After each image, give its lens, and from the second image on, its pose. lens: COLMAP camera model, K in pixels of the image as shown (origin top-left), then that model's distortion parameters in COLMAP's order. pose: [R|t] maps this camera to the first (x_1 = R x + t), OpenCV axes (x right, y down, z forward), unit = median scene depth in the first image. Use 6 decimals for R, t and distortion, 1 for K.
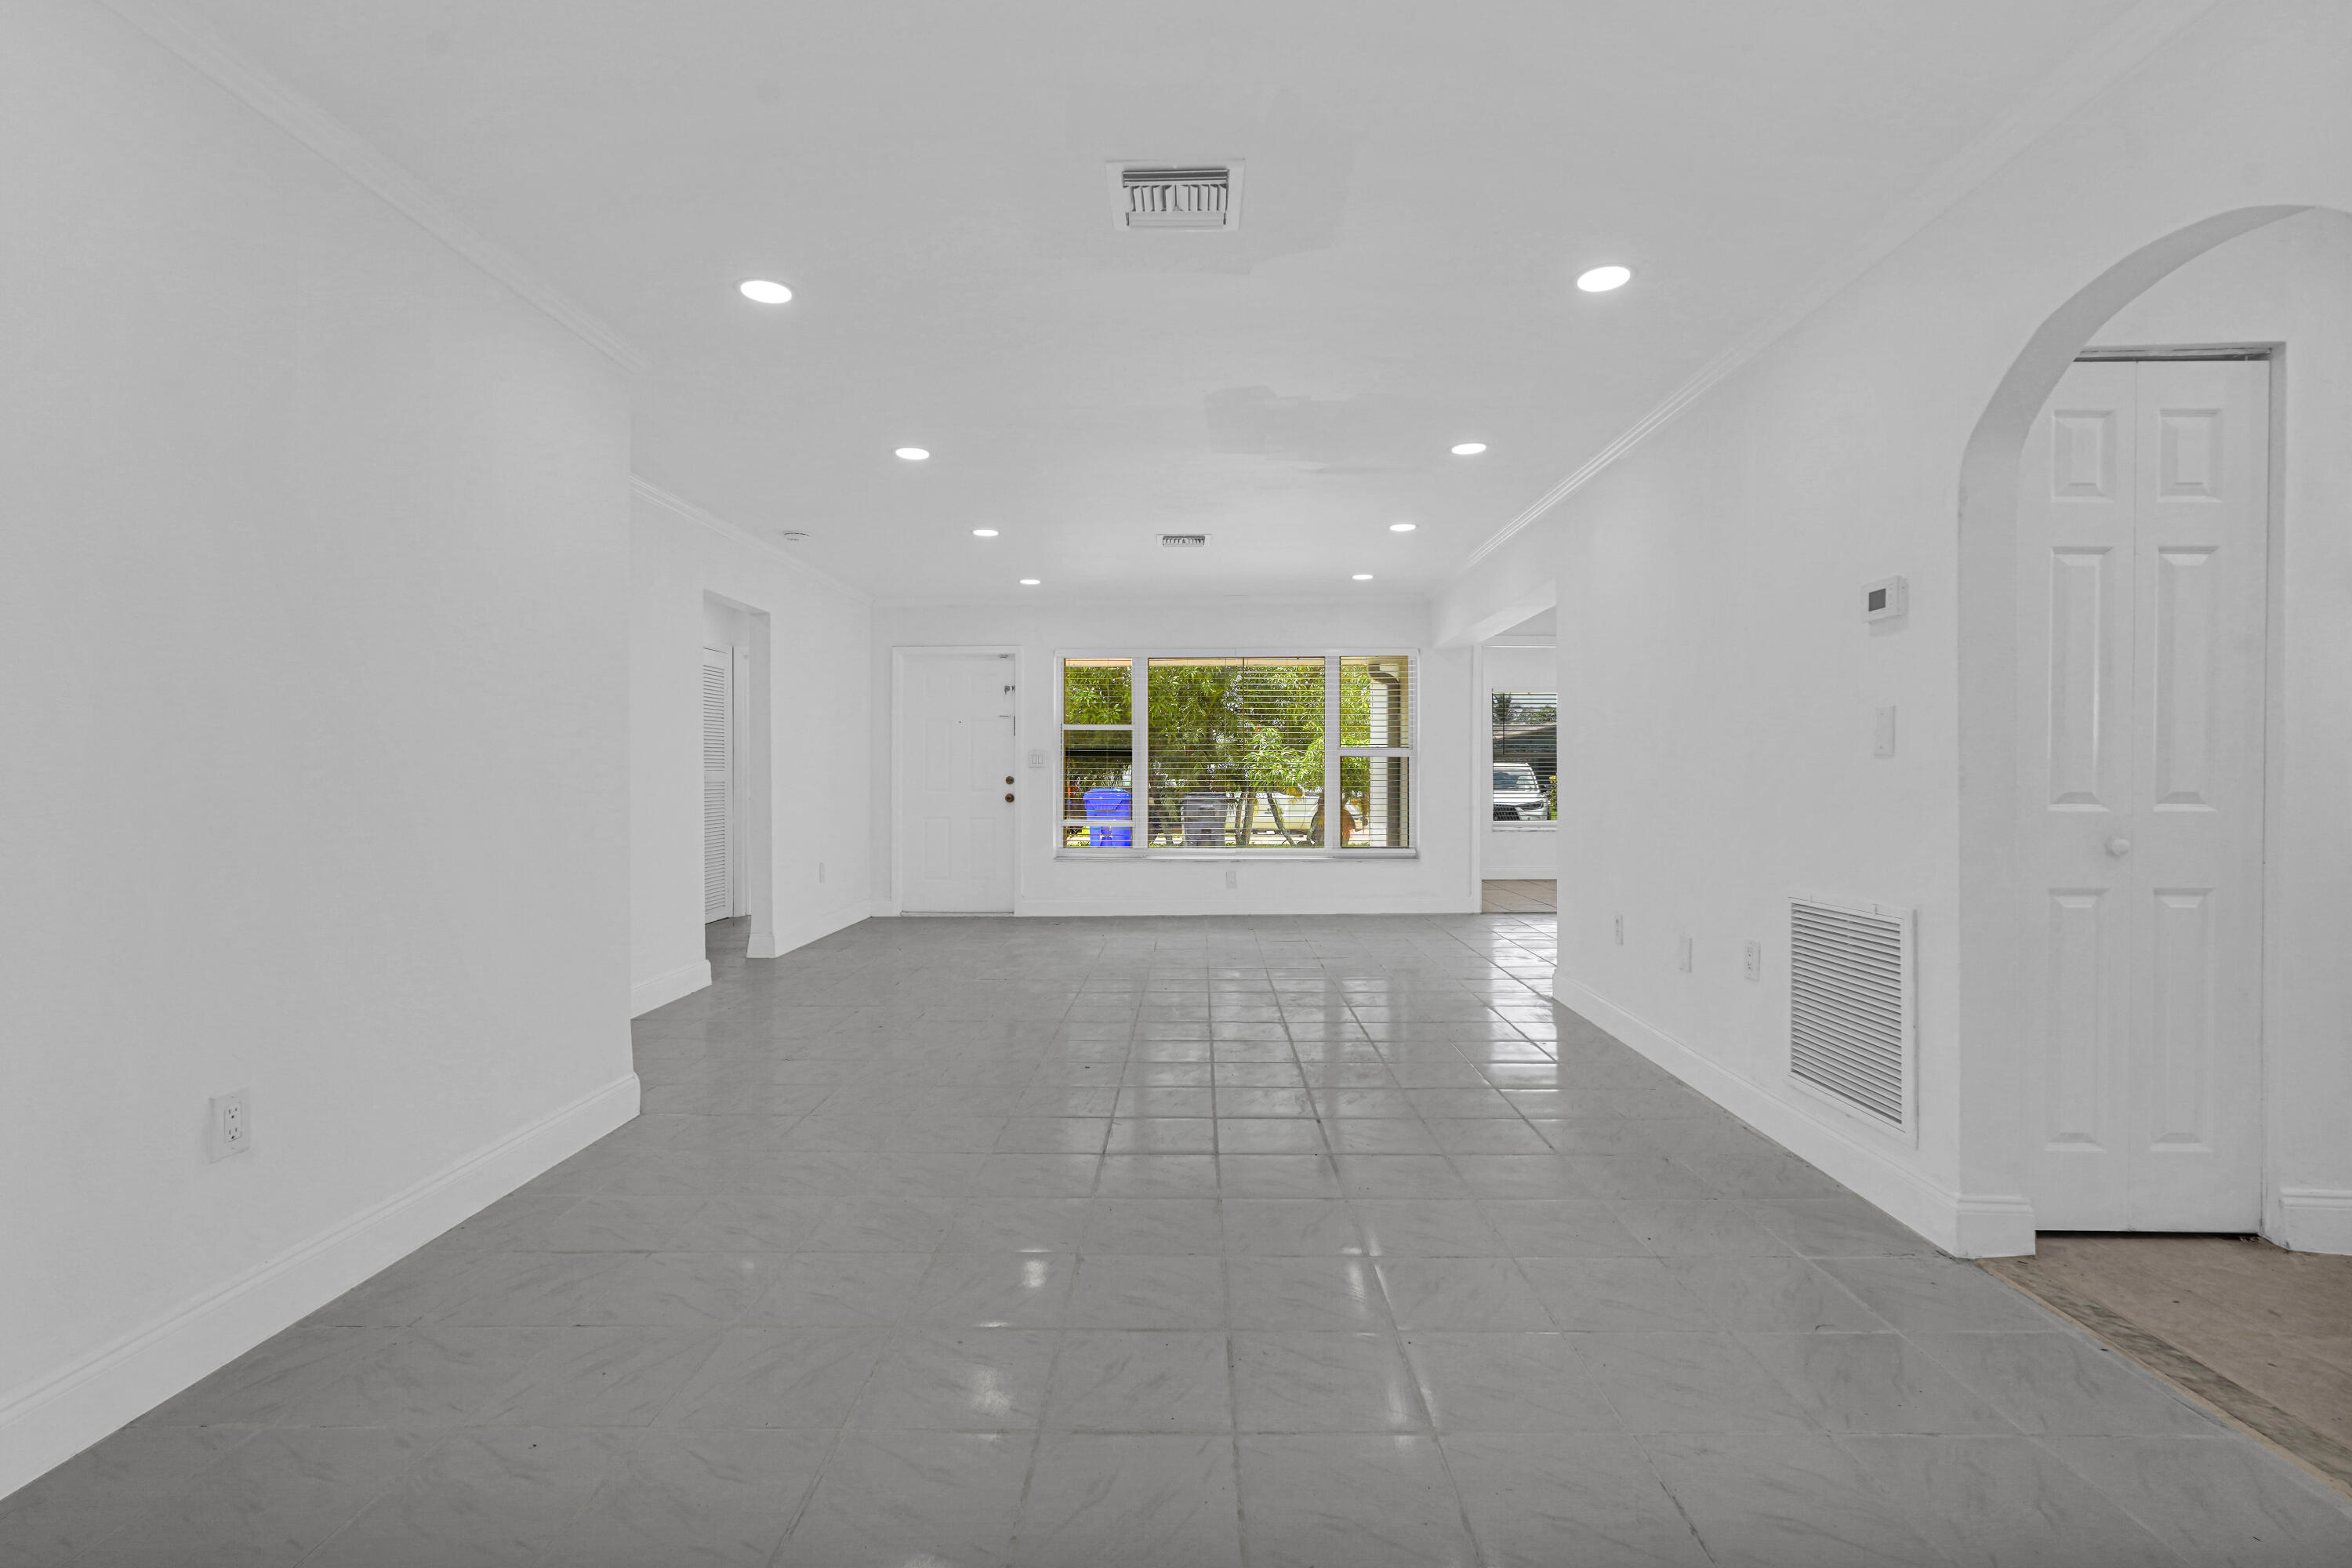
lens RADIAL K [[1067.8, 0, 1175.4], [0, 1067.8, 780.3], [0, 0, 1]] dist [-0.024845, 0.014118]
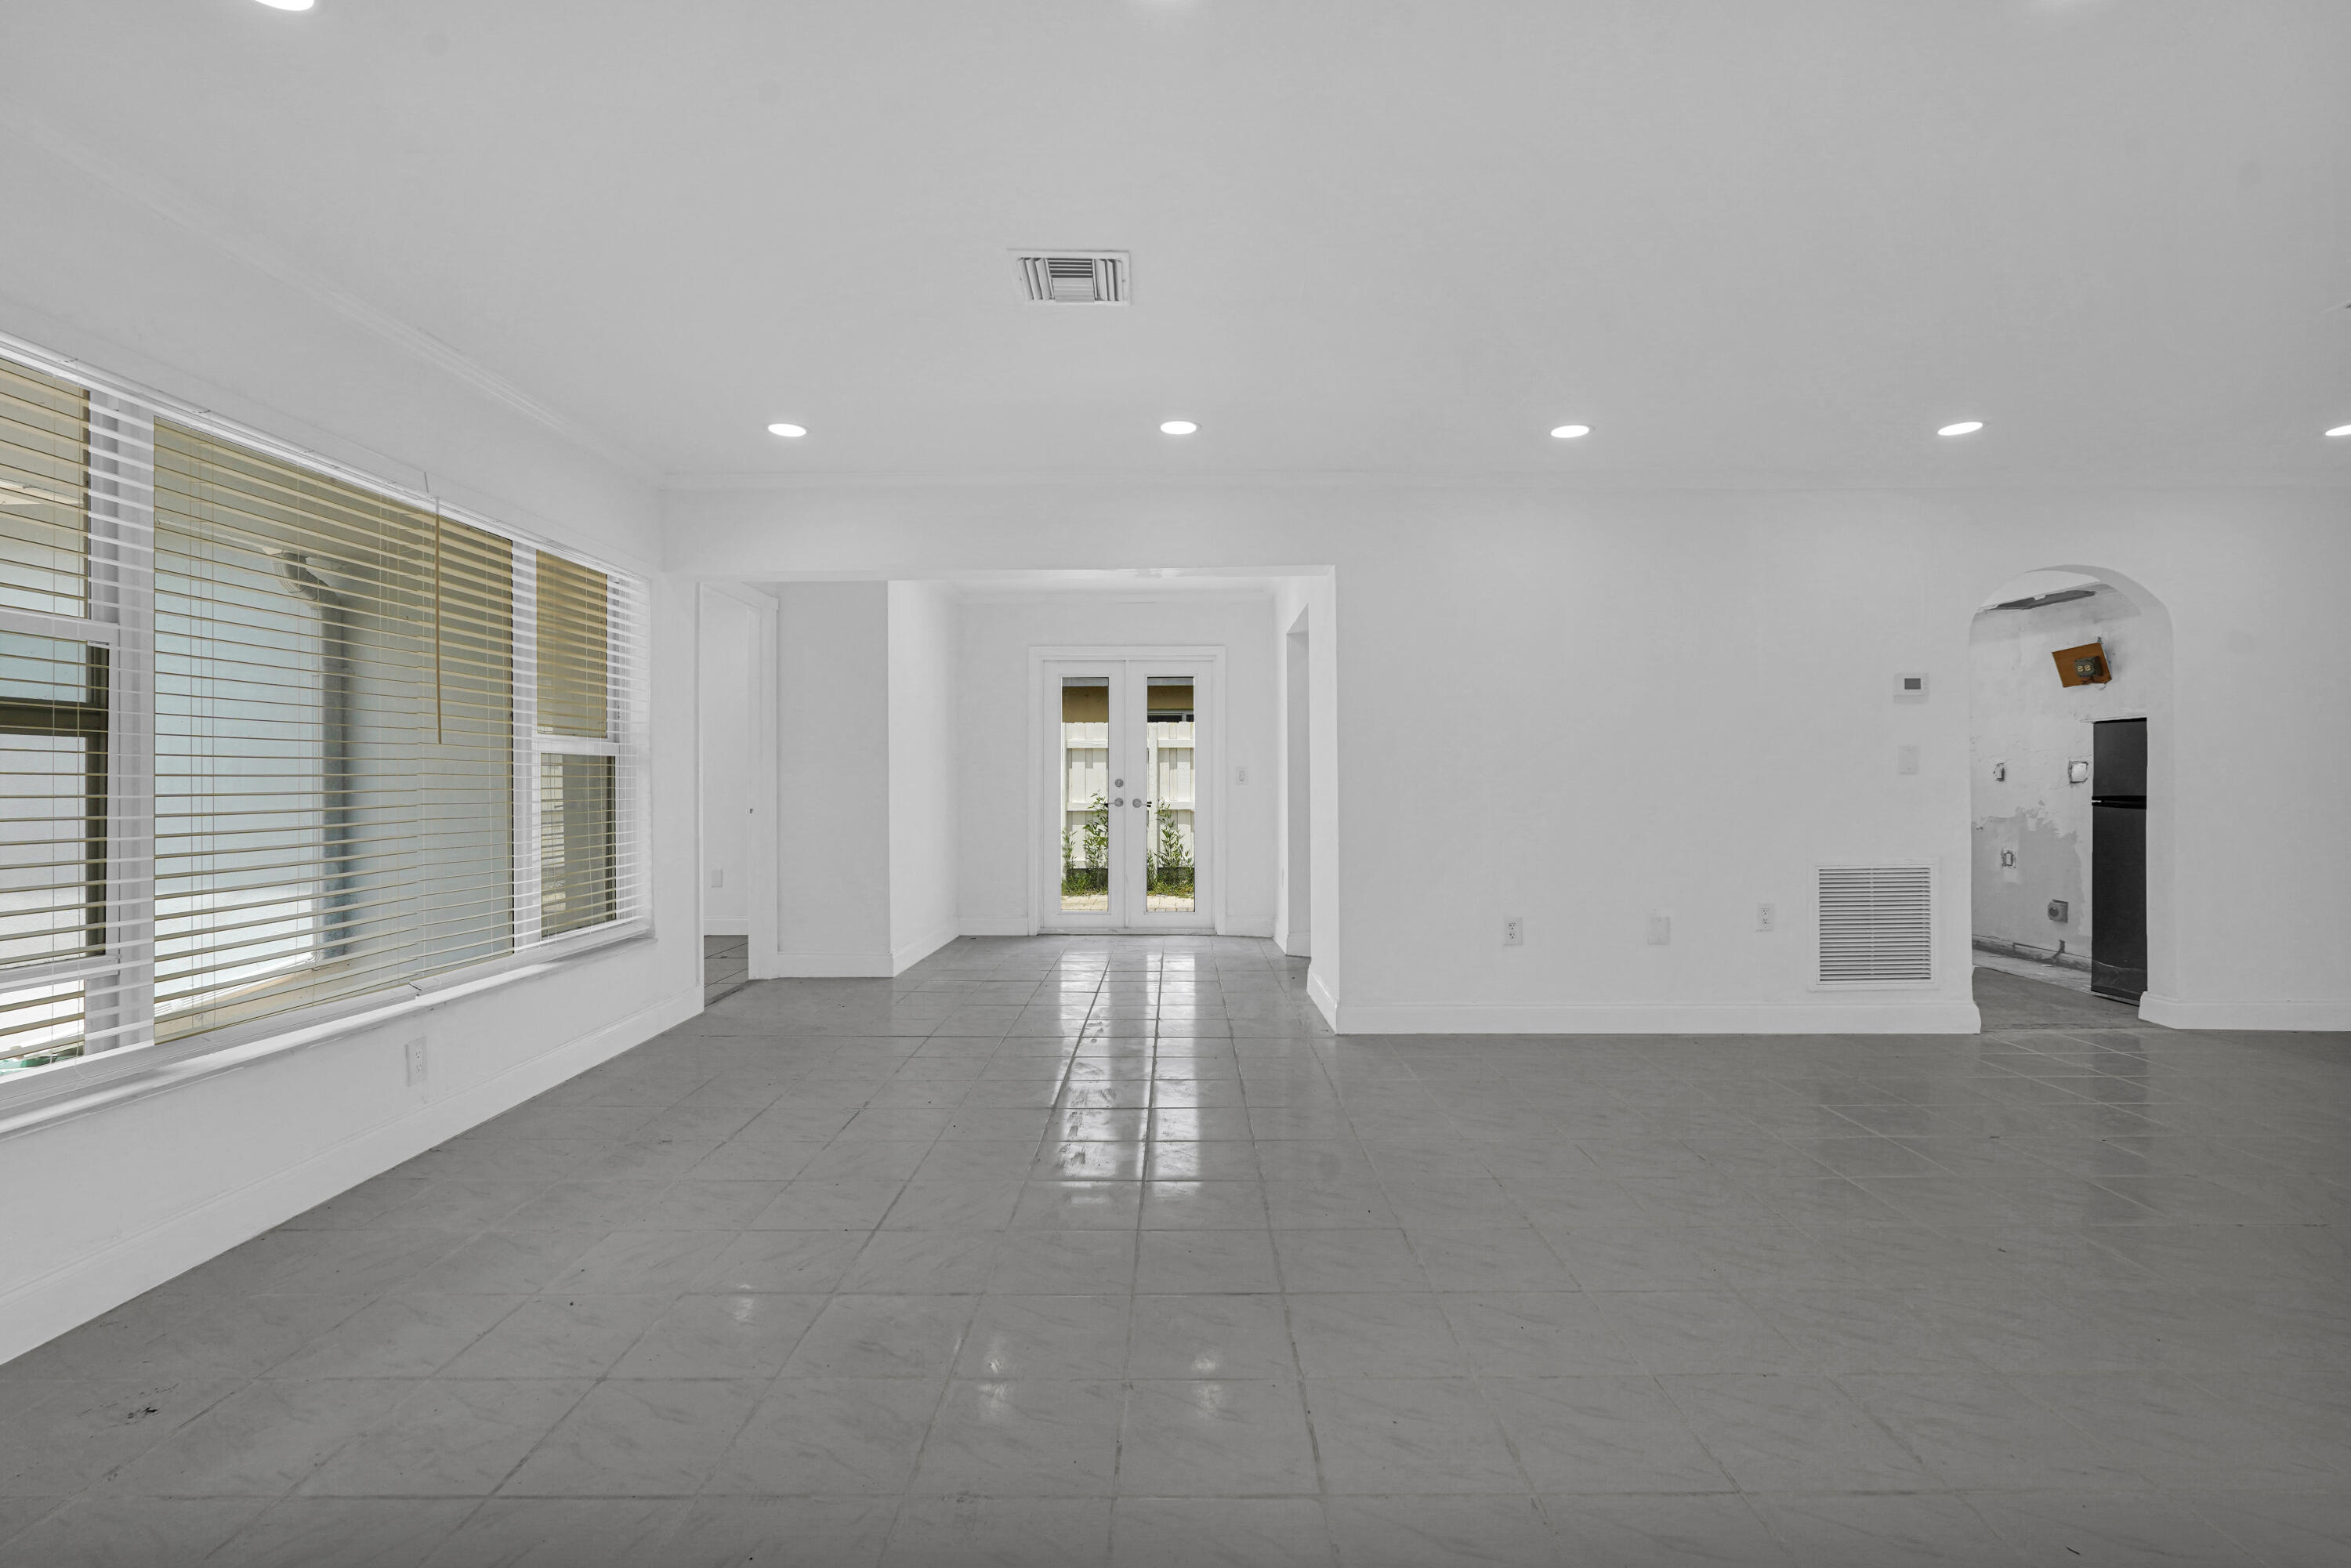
lens RADIAL K [[1067.3, 0, 1174.9], [0, 1067.3, 780.3], [0, 0, 1]] dist [-0.024845, 0.014118]
pose [[-0.023129, 0.001789, 0.999731, -0.402728], [0.007782, 0.999968, -0.001609, -0.007165], [-0.999702, 0.007743, -0.023142, 0.869526]]
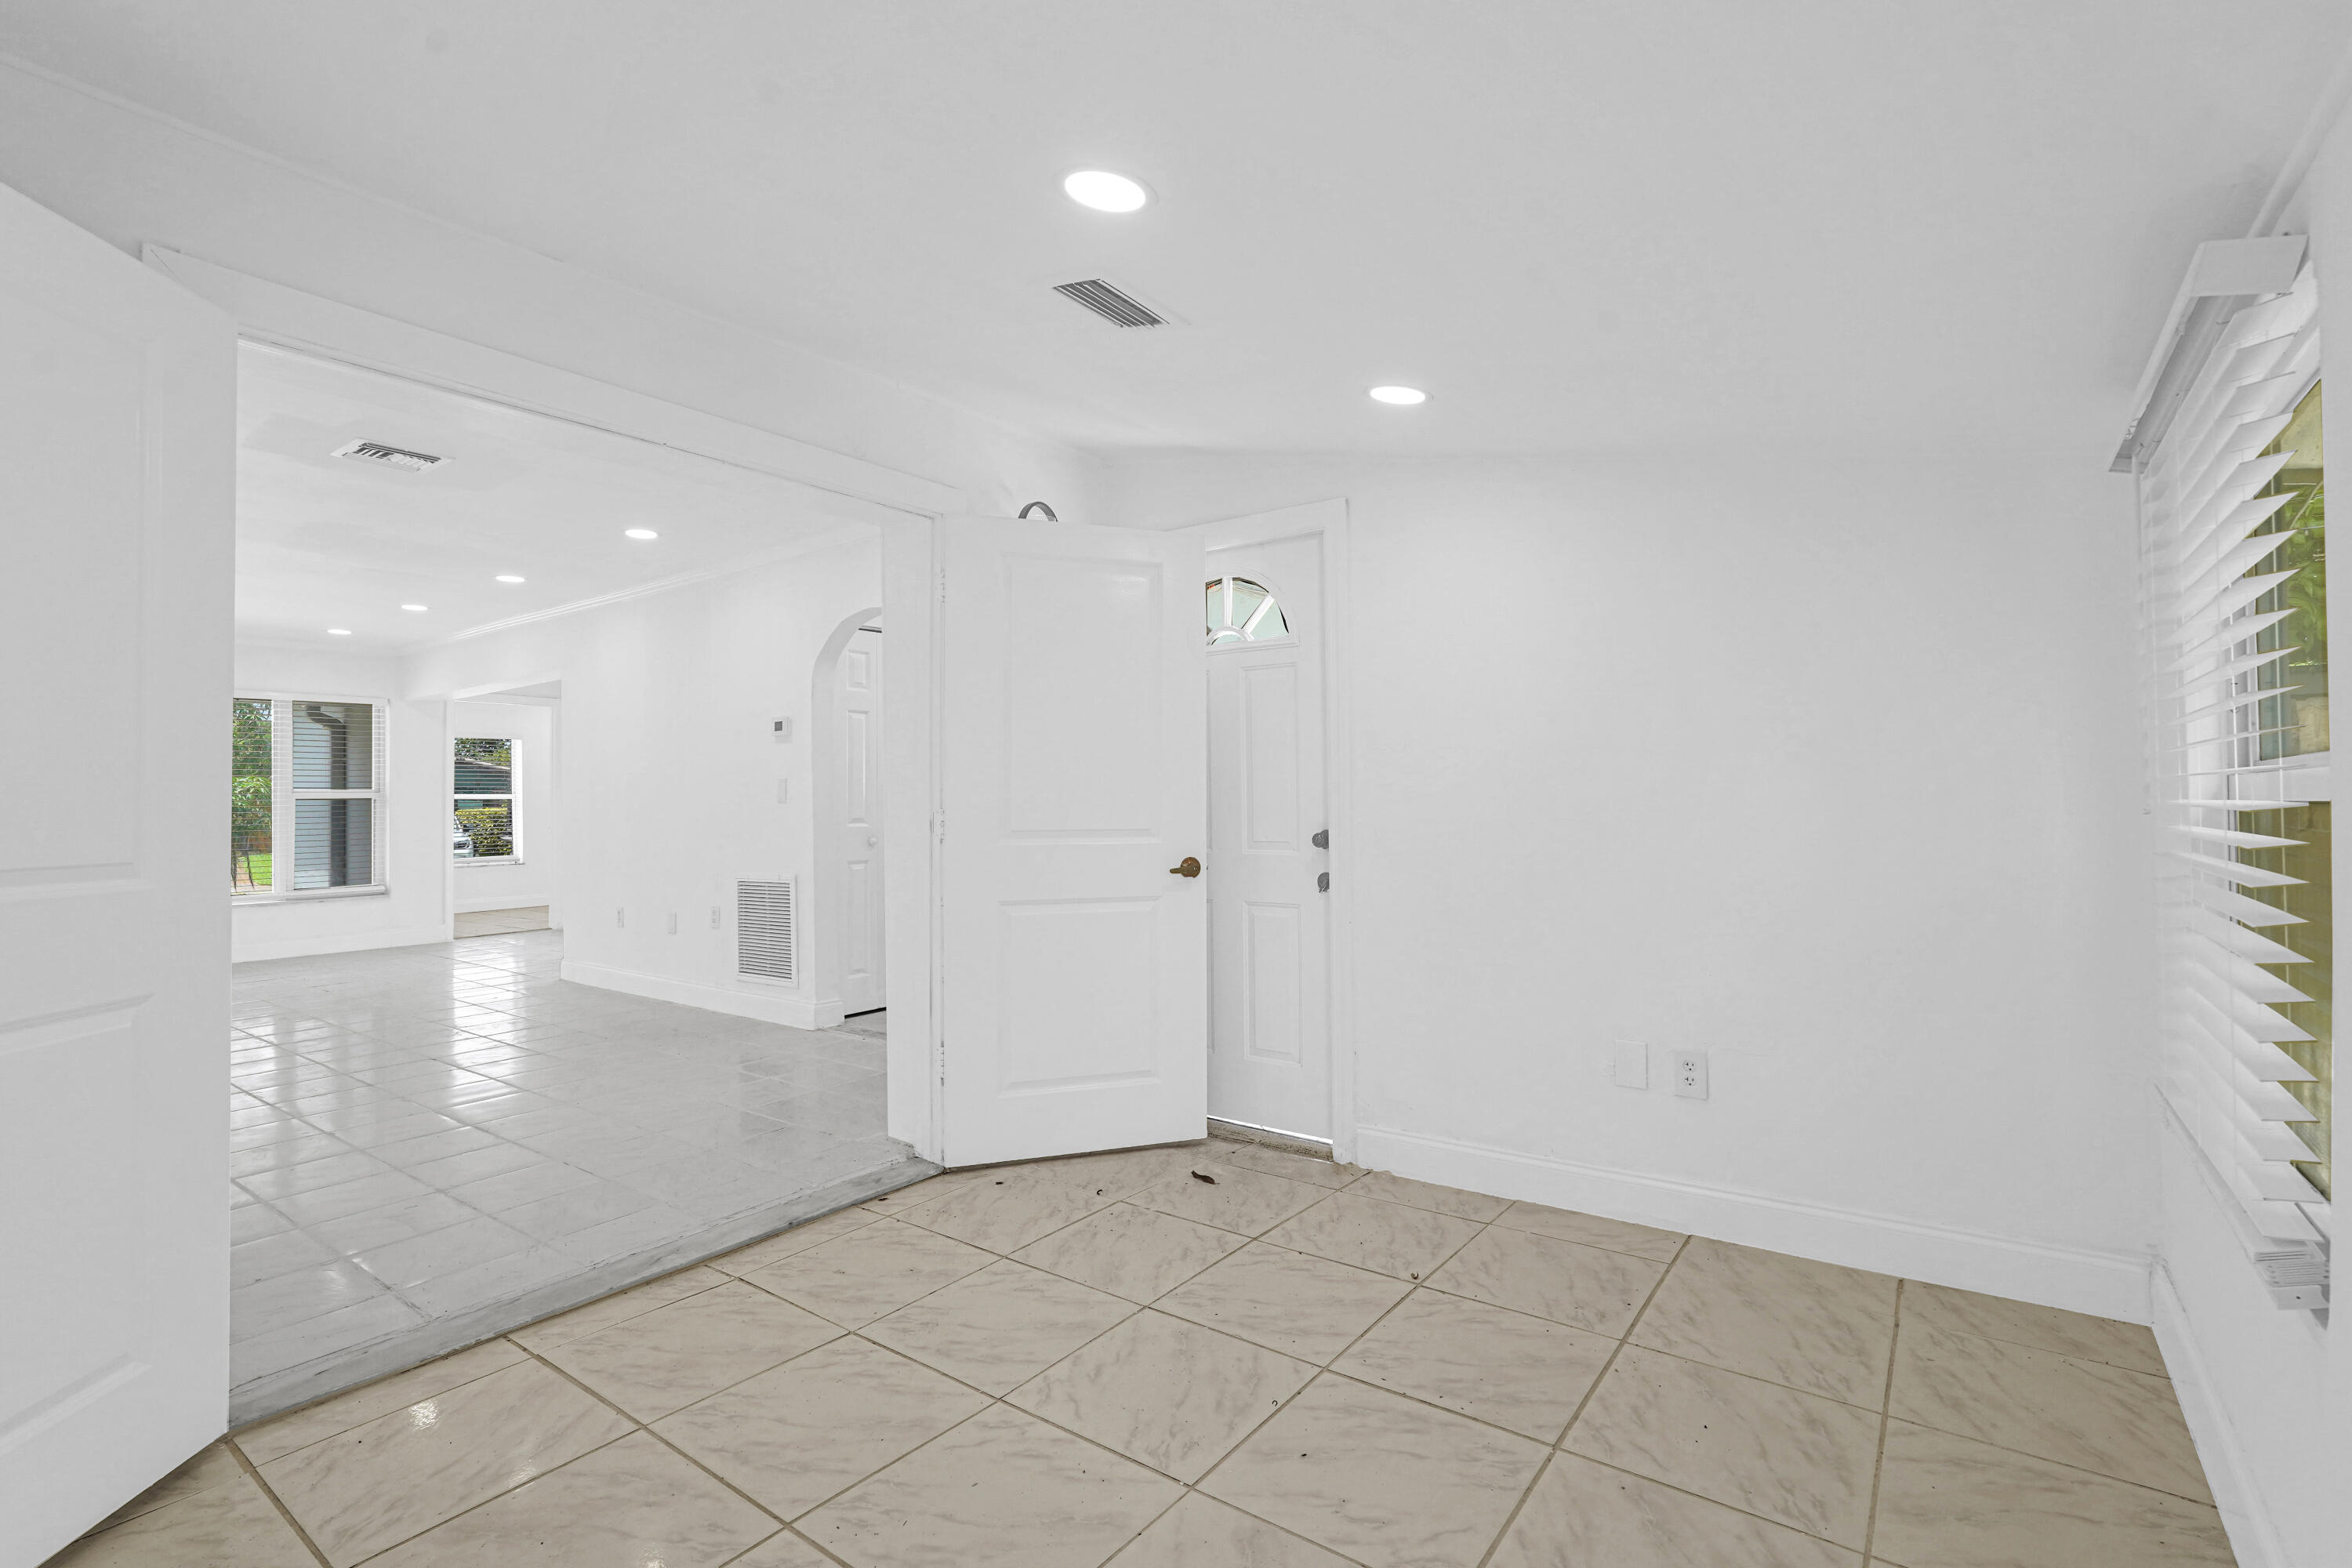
lens RADIAL K [[1067.8, 0, 1175.4], [0, 1067.8, 780.3], [0, 0, 1]] dist [-0.024845, 0.014118]
pose [[0.574072, 0.009872, 0.818745, -0.224151], [0.017278, 0.999559, -0.024168, -0.001258], [-0.818622, 0.028020, 0.573648, -0.311169]]
